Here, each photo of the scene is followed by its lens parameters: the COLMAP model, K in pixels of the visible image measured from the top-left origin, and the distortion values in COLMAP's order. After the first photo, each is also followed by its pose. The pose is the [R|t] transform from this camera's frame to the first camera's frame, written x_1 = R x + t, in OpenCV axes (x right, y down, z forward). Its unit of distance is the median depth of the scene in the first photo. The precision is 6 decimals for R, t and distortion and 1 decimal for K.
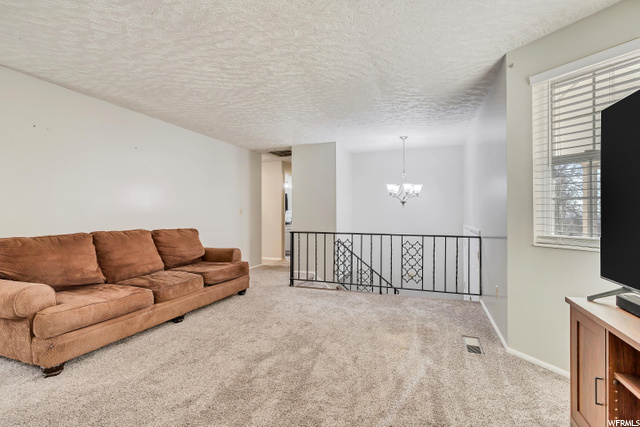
lens RADIAL K [[309.2, 0, 317.5], [0, 309.2, 211.0], [0, 0, 1]] dist [0.000079, -0.000907]
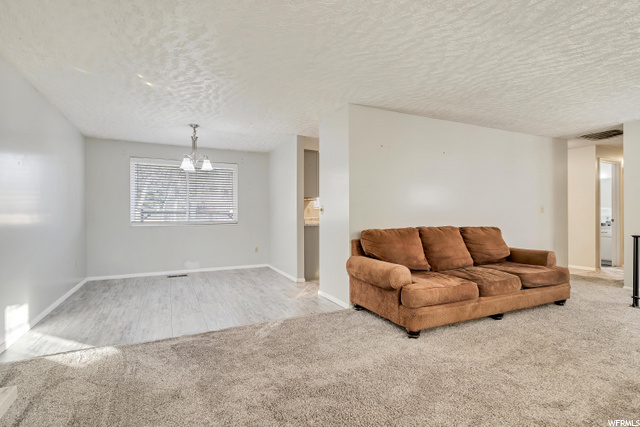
lens RADIAL K [[309.2, 0, 317.5], [0, 309.2, 211.0], [0, 0, 1]] dist [0.000079, -0.000907]
pose [[0.714663, -0.000991, -0.699468, -0.162124], [0.005162, 0.999979, 0.003858, -0.001346], [0.699450, -0.006367, 0.714653, -0.130415]]
